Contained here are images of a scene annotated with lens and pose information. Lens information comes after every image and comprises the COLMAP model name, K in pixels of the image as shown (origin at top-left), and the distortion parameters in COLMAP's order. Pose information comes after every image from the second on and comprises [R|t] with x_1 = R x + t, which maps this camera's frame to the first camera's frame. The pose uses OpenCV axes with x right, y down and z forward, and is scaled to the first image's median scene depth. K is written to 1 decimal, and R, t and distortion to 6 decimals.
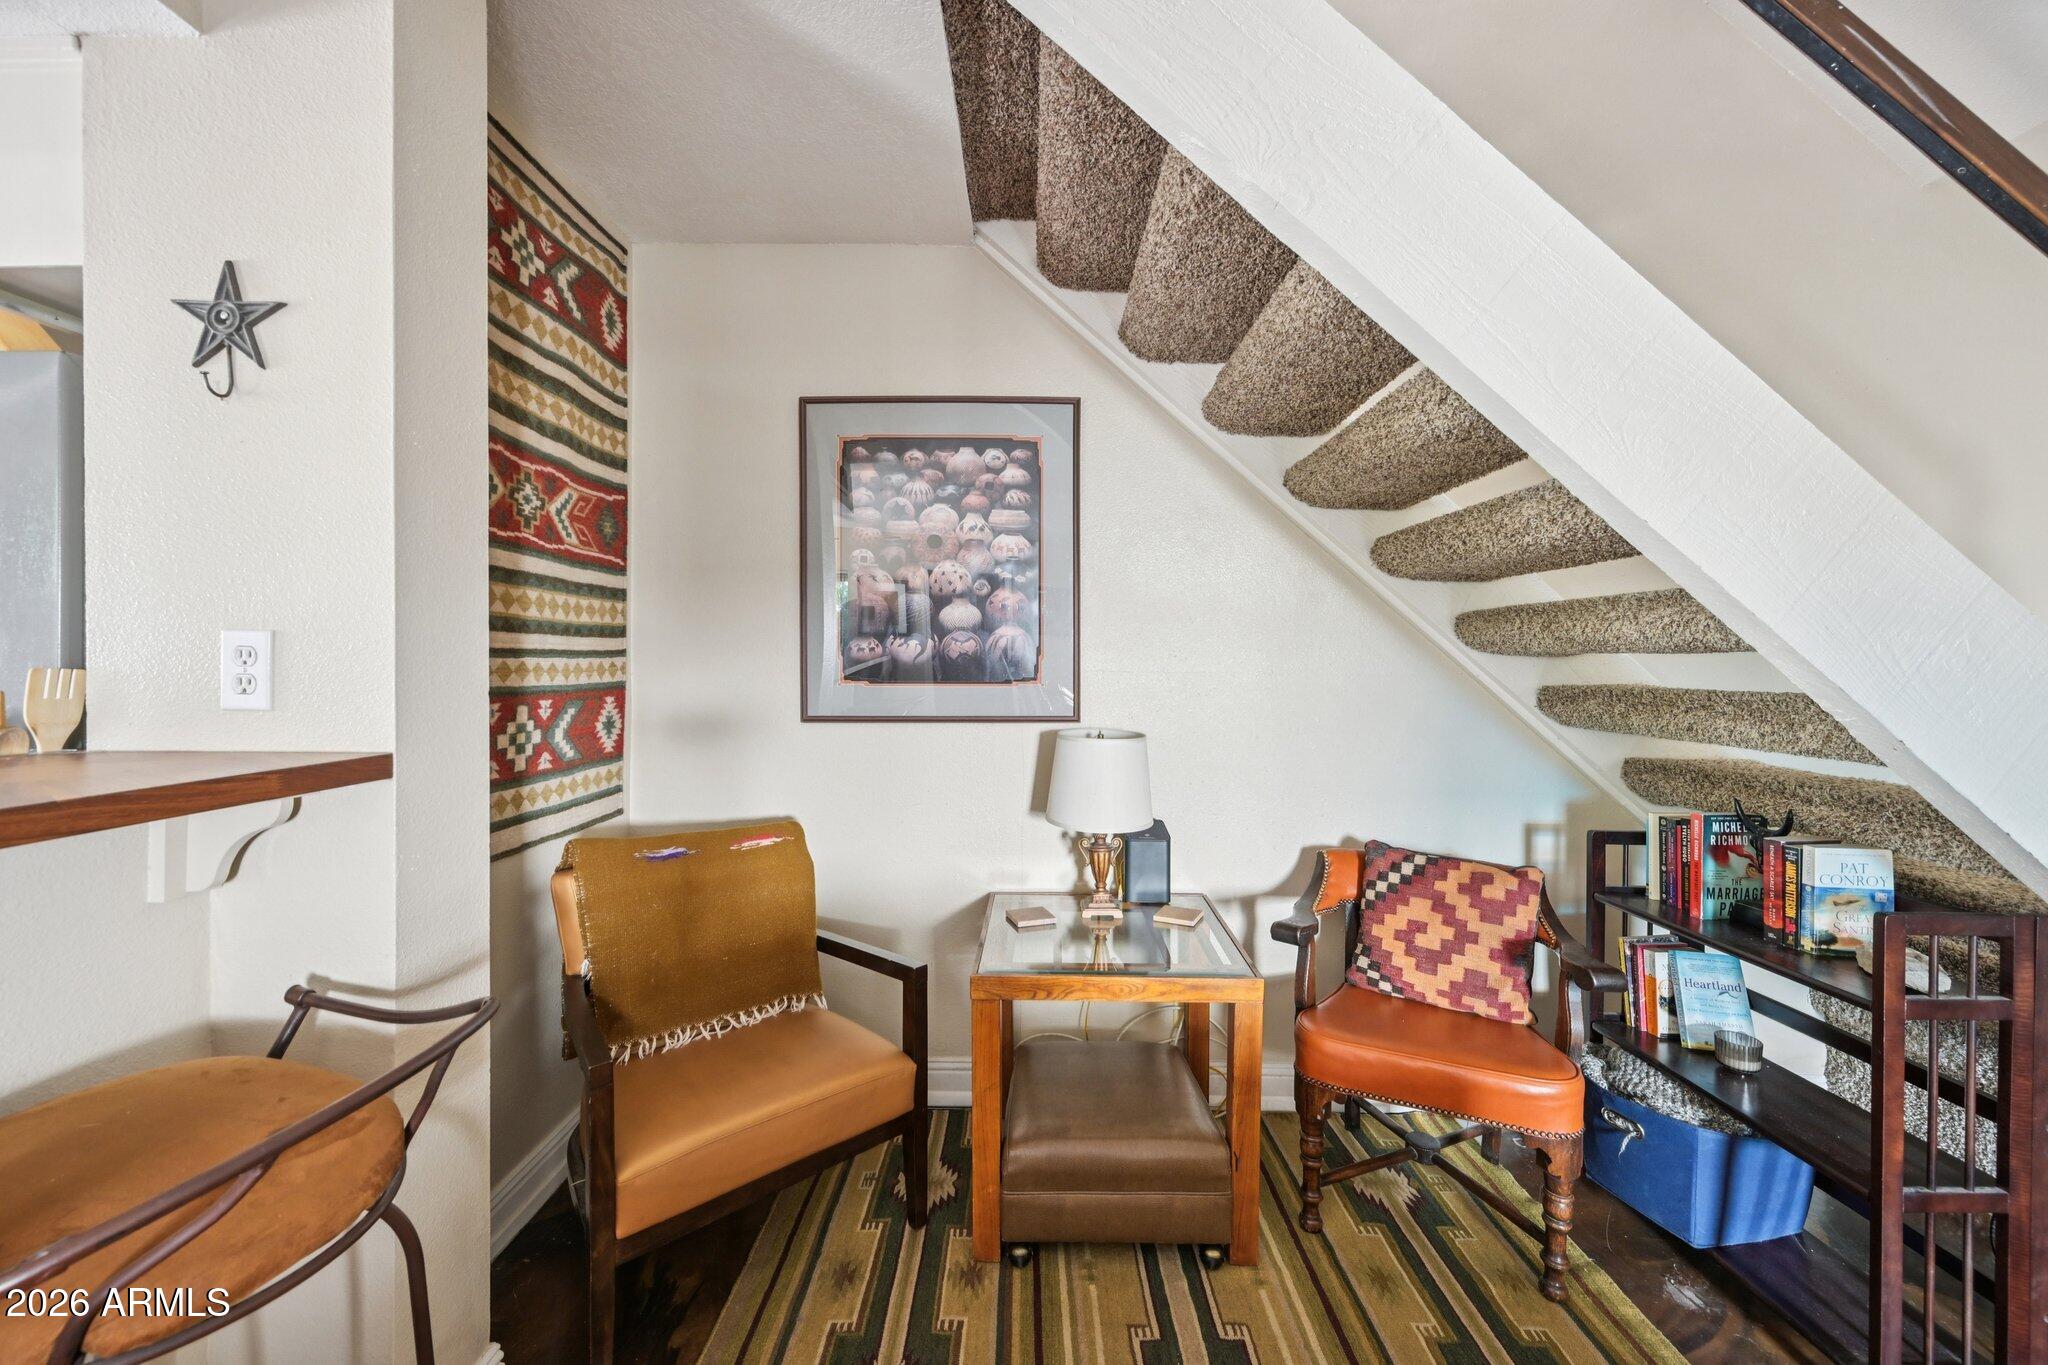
lens RADIAL K [[811.8, 0, 1018.1], [0, 811.8, 677.4], [0, 0, 1]] dist [0.000463, 0.000244]
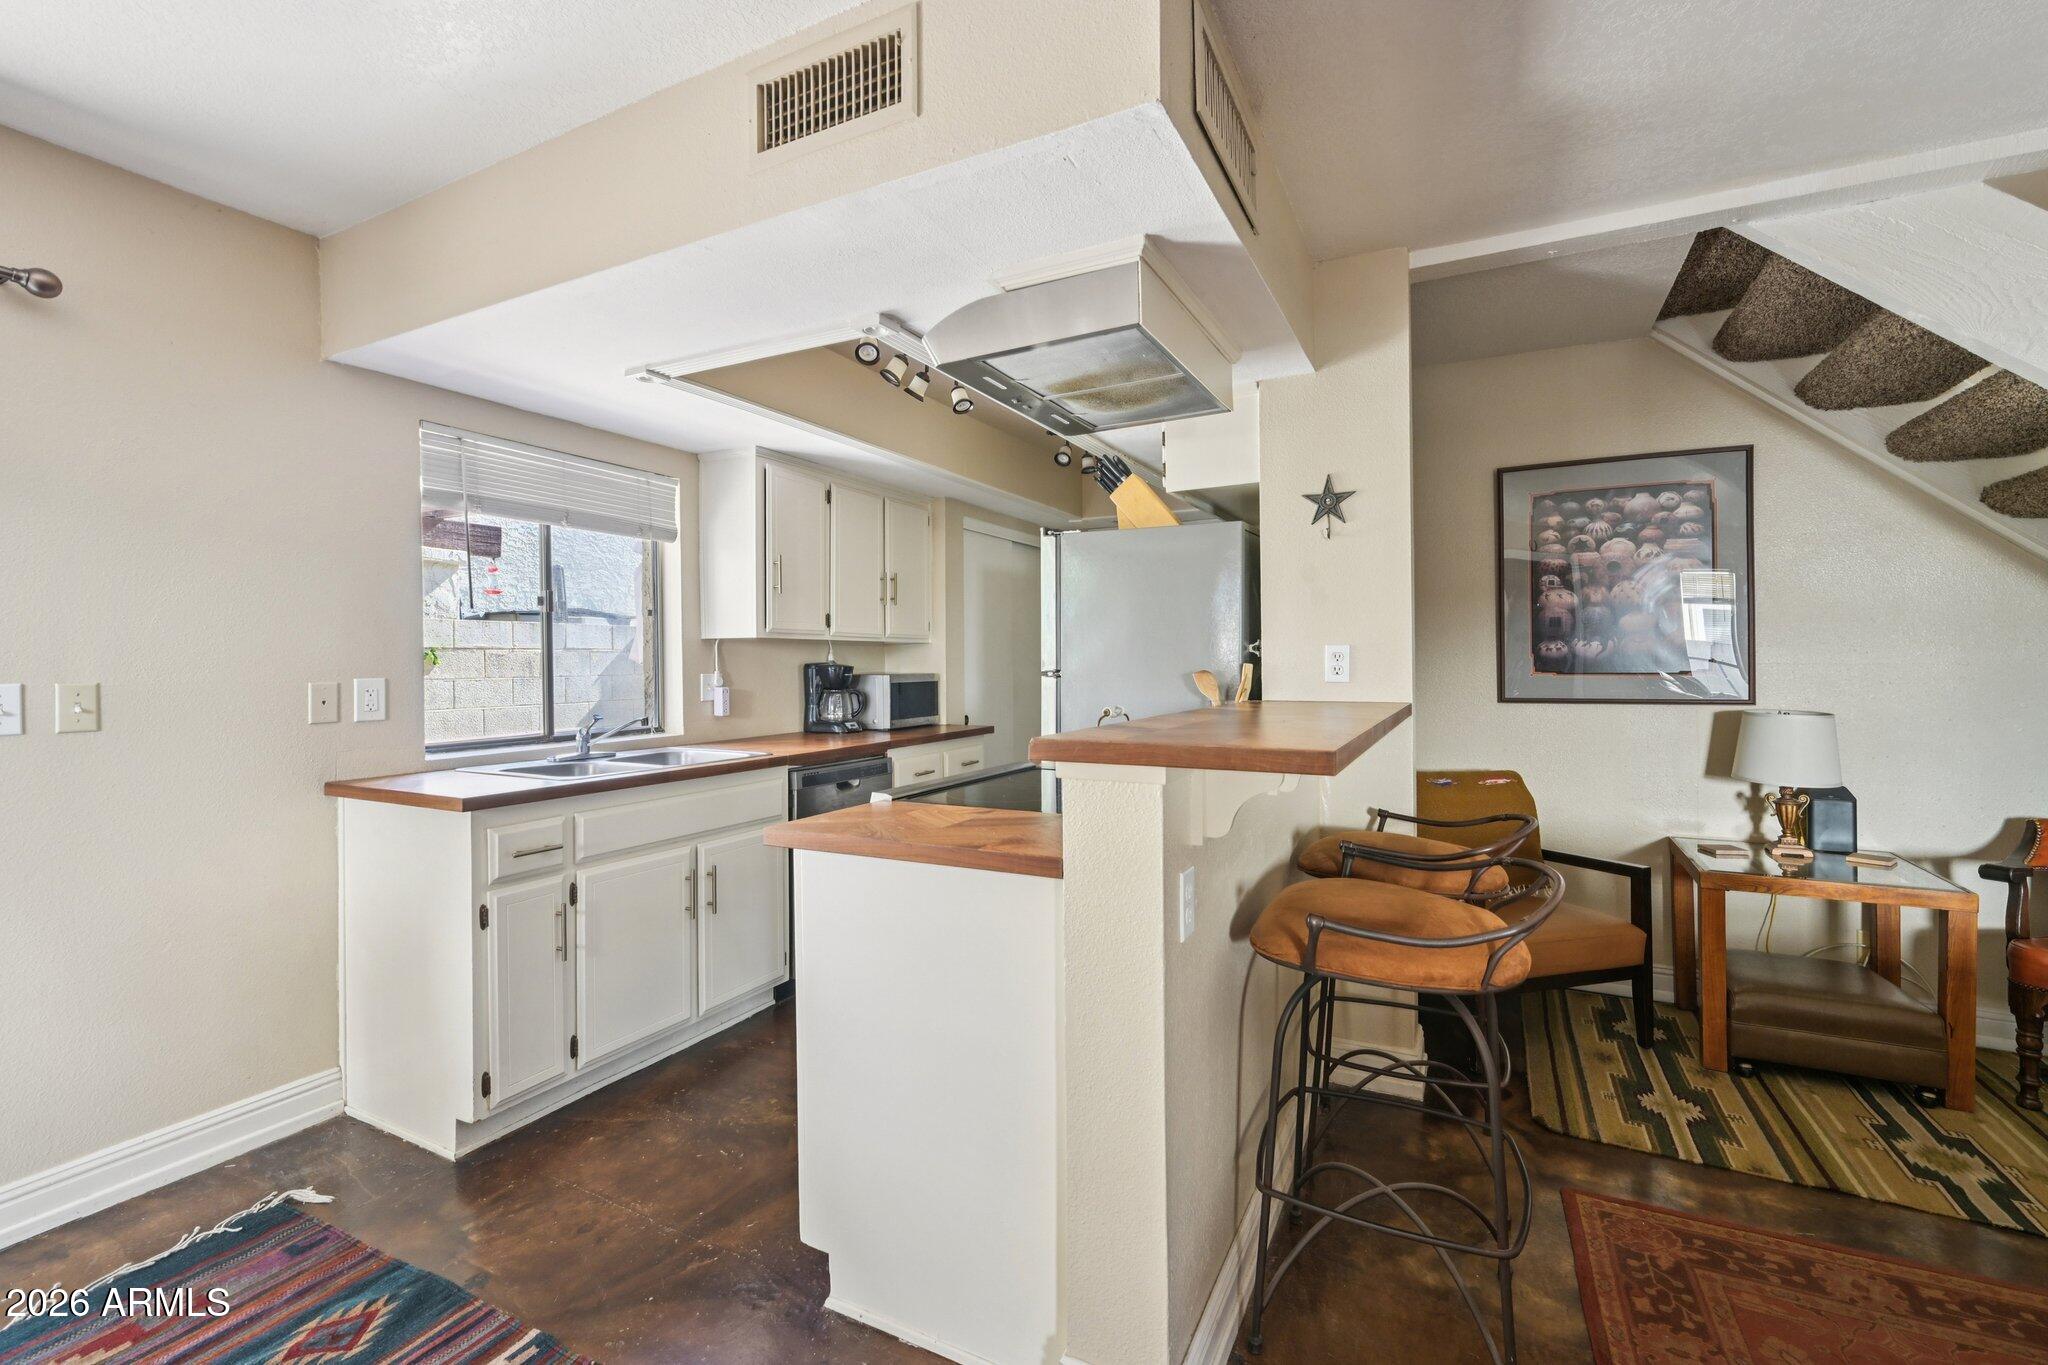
lens RADIAL K [[888.6, 0, 1017.0], [0, 888.6, 670.4], [0, 0, 1]] dist [0.000414, 0.000113]
pose [[0.891026, -0.006772, -0.453902, -0.312999], [0.001279, 0.999922, -0.012408, 0.018163], [0.453951, 0.010476, 0.890965, -0.726313]]
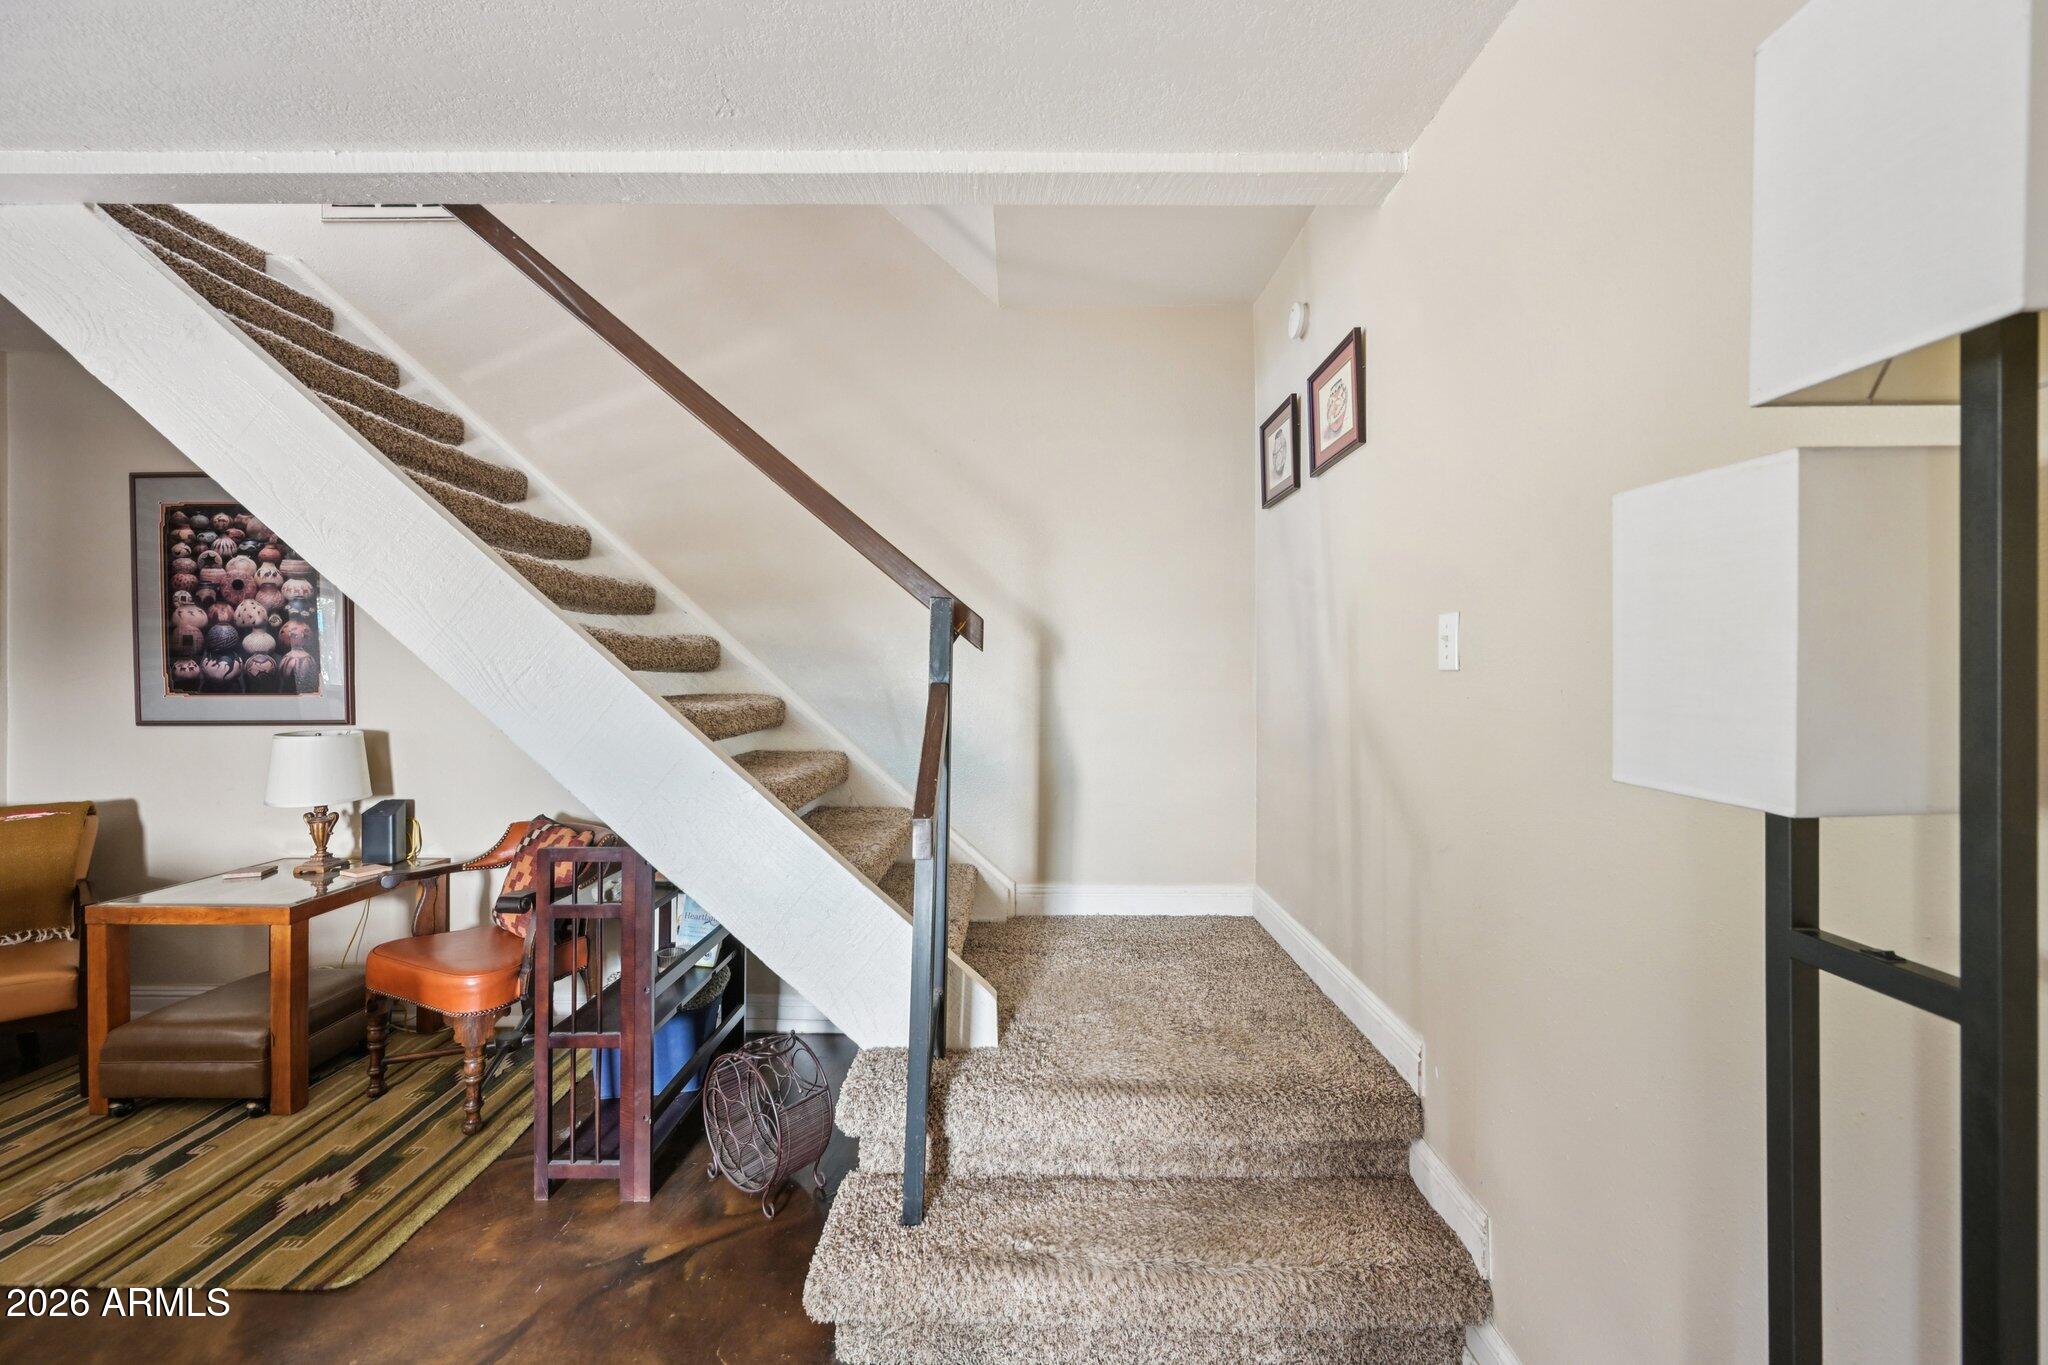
lens RADIAL K [[811.8, 0, 1018.1], [0, 811.8, 677.4], [0, 0, 1]] dist [0.000463, 0.000244]
pose [[0.999987, -0.004520, 0.002394, 1.131613], [0.004531, 0.999980, -0.004461, -0.009019], [-0.002374, 0.004472, 0.999987, -0.290263]]
